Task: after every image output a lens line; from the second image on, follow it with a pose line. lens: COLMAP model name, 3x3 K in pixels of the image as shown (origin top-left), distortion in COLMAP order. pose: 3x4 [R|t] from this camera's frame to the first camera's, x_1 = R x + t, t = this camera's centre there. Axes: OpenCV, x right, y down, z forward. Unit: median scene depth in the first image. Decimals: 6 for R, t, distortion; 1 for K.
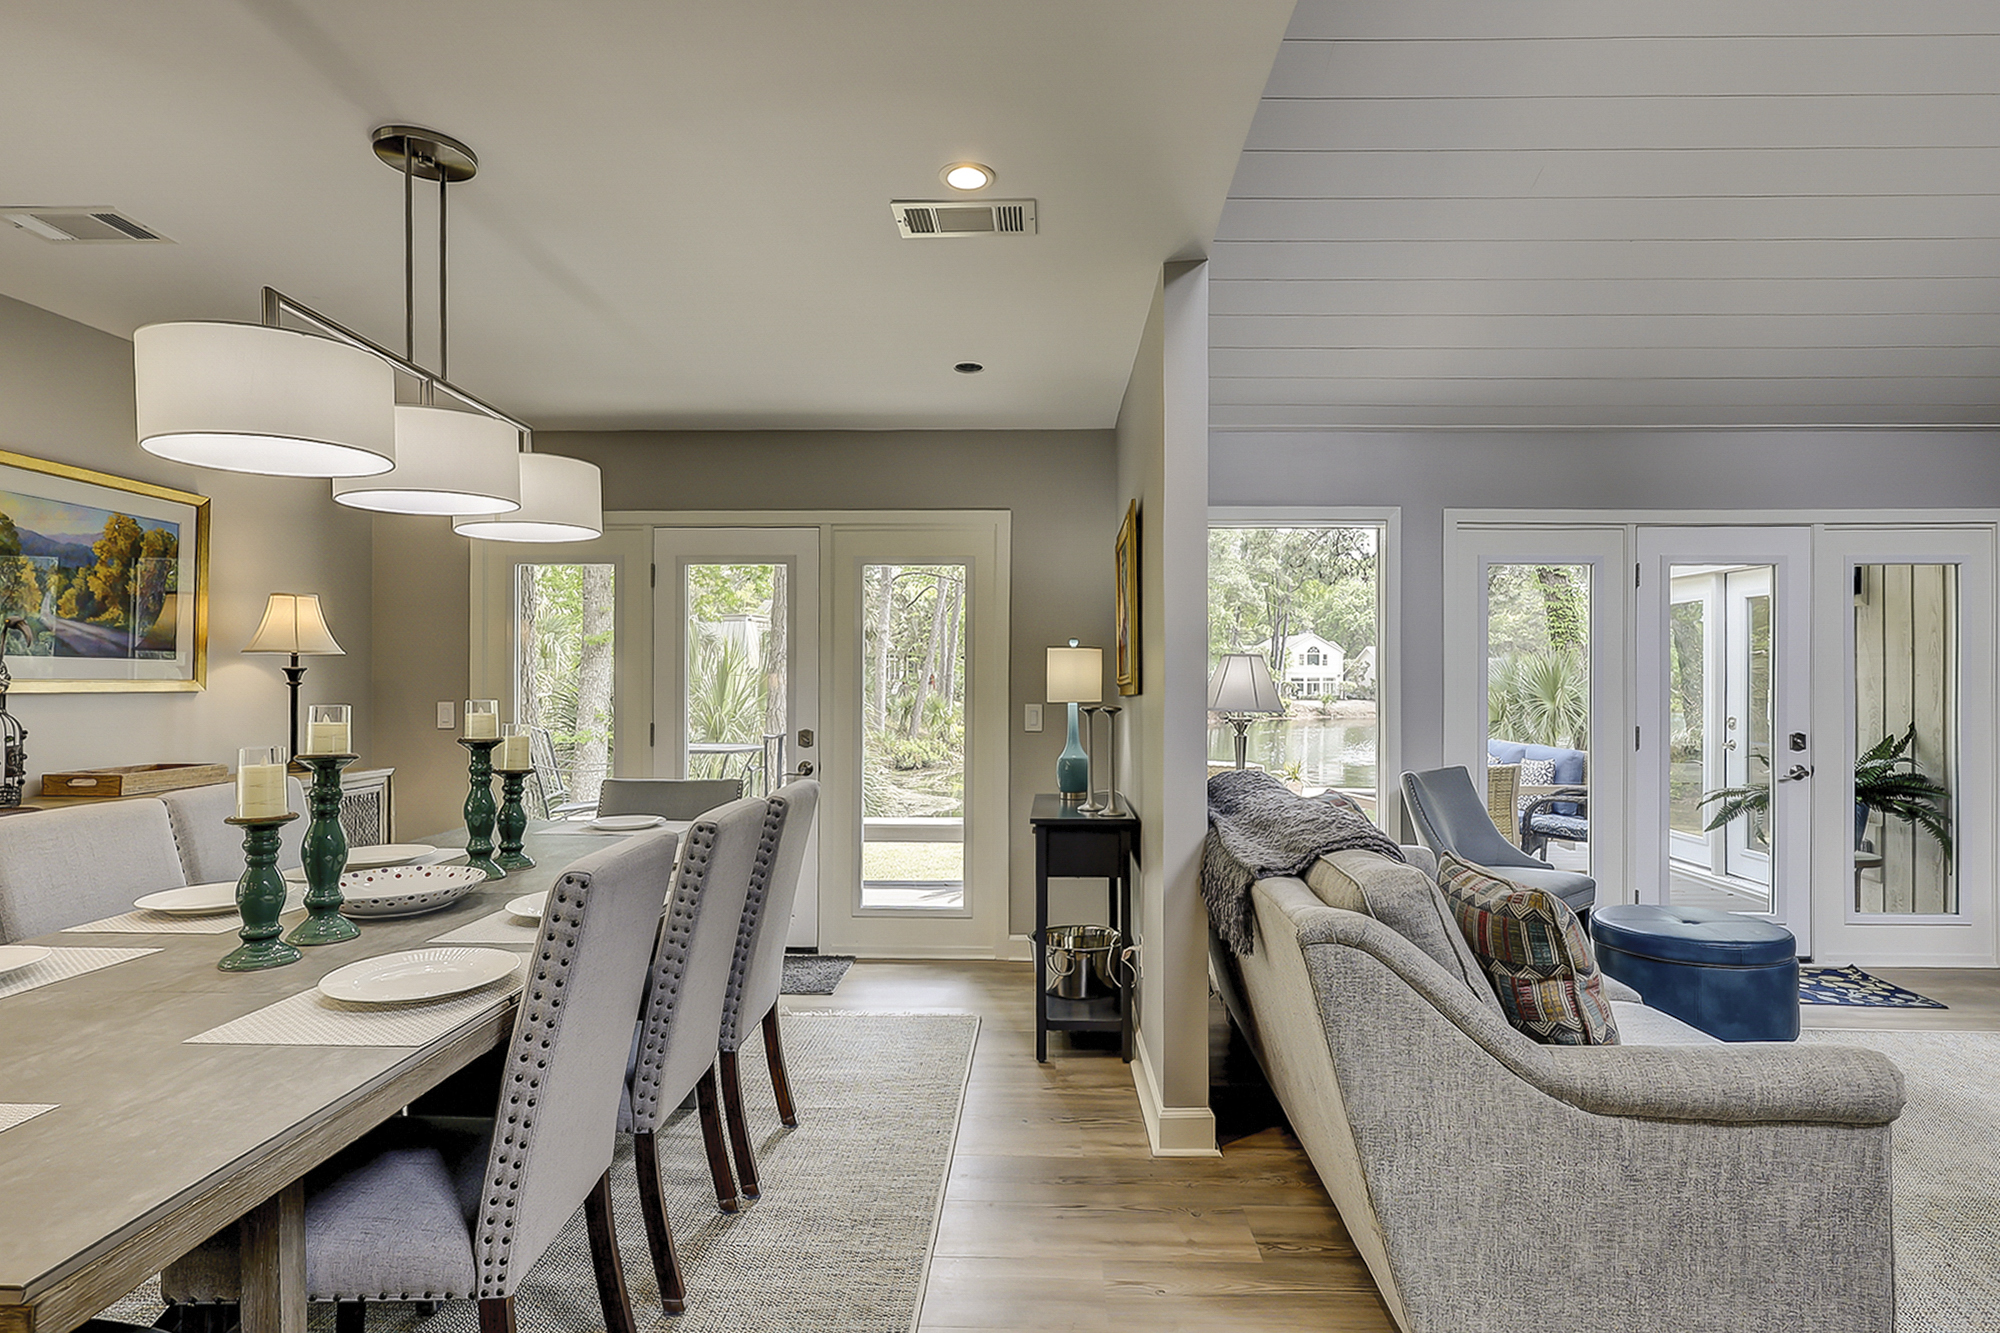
lens RADIAL K [[989.8, 0, 1029.1], [0, 989.8, 673.7], [0, 0, 1]] dist [-0.000105, 0.000455]
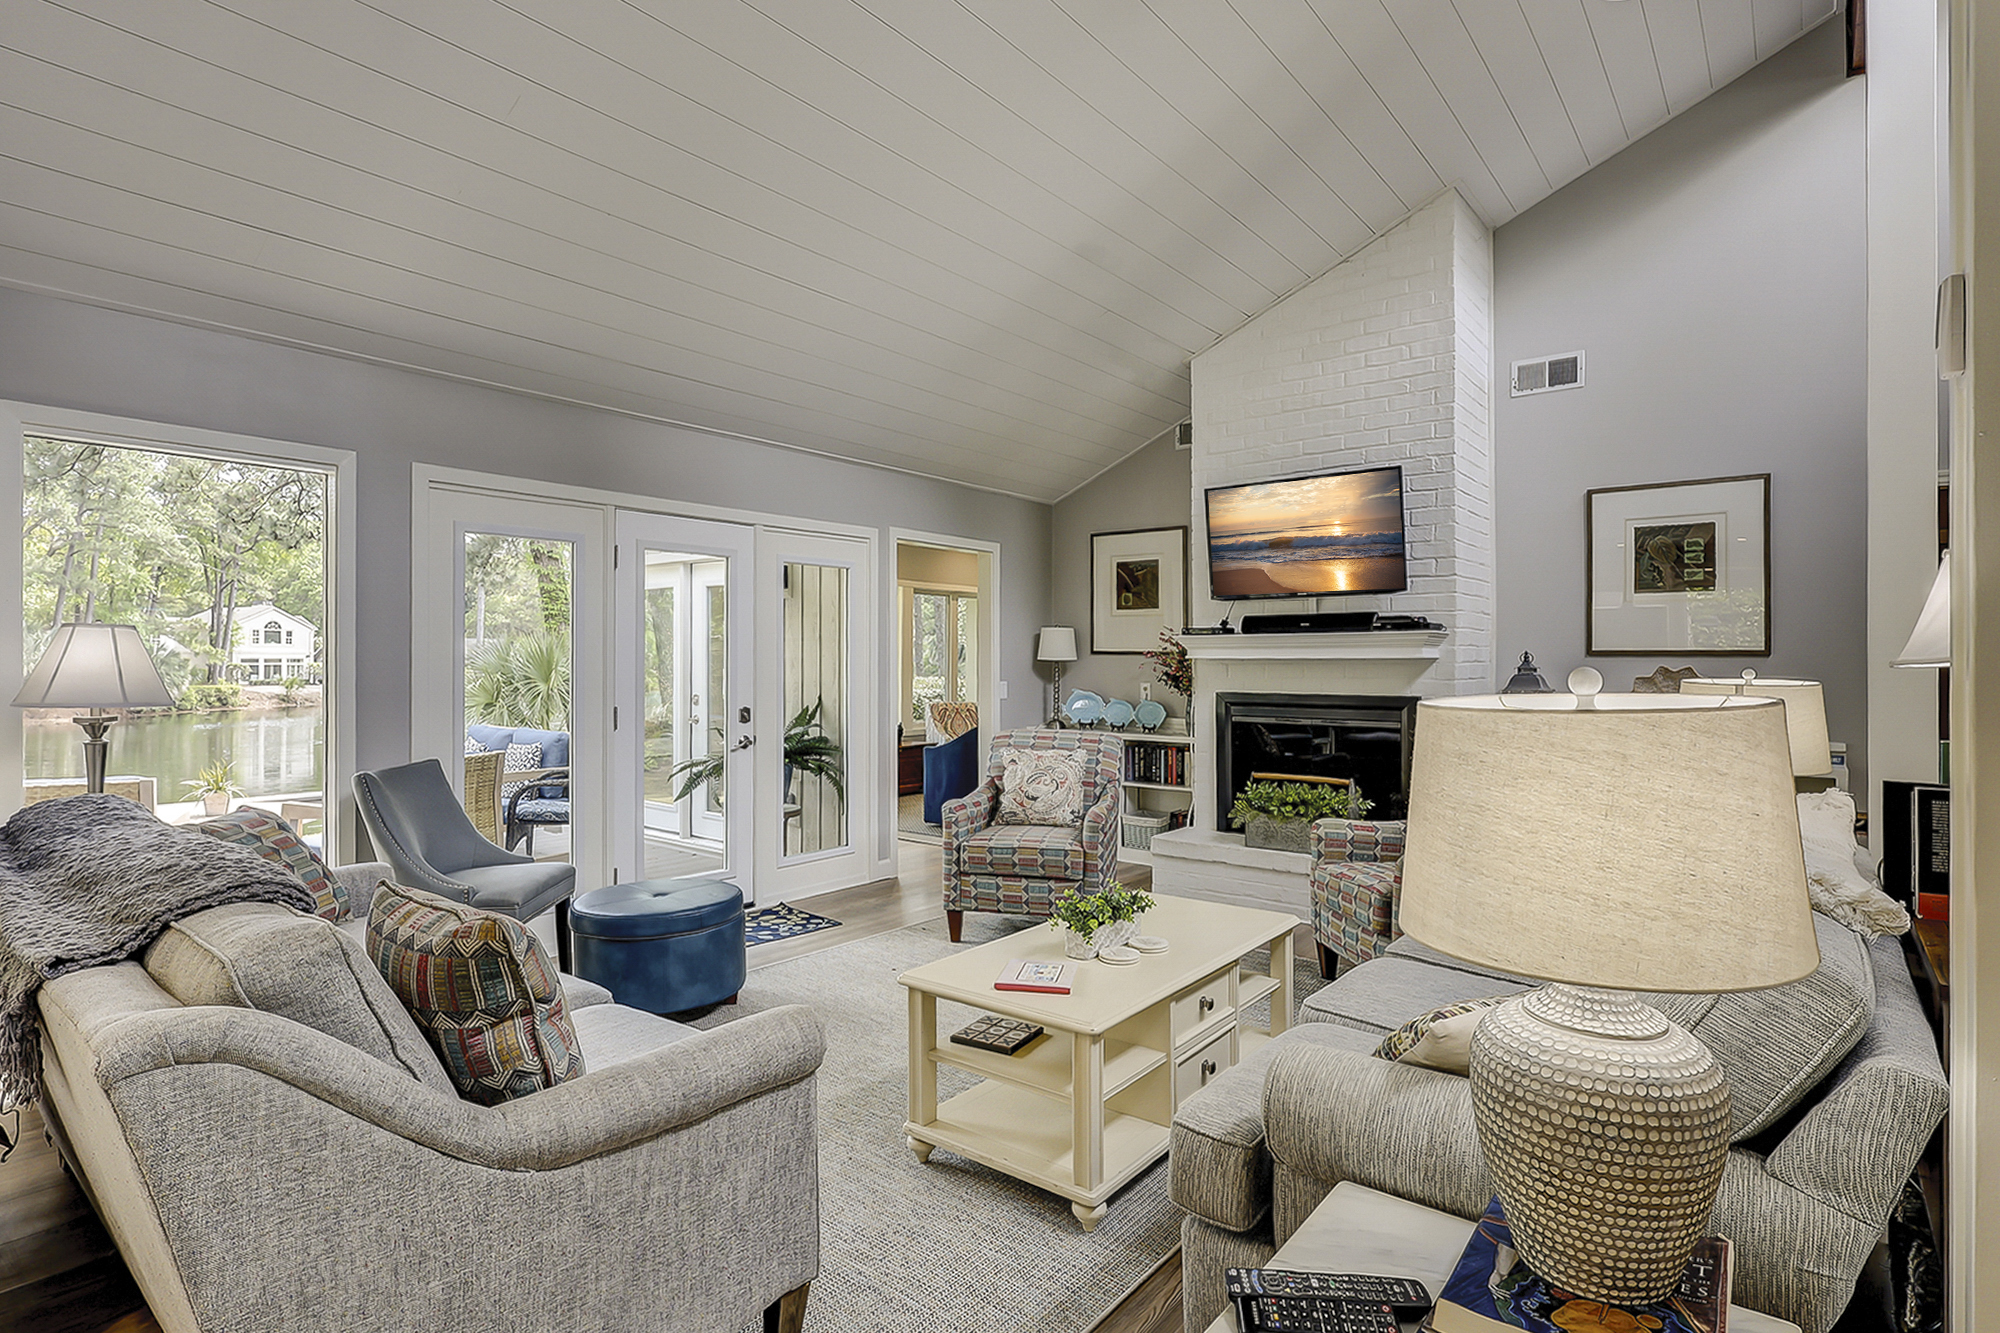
lens RADIAL K [[1000.3, 0, 1001.7], [0, 1000.3, 658.2], [0, 0, 1]] dist [-0.010598, 0.000256]
pose [[0.611191, 0.000245, 0.791483, 0.083967], [-0.003125, 0.999993, 0.002104, 0.000581], [-0.791477, -0.003759, 0.611187, 0.112646]]
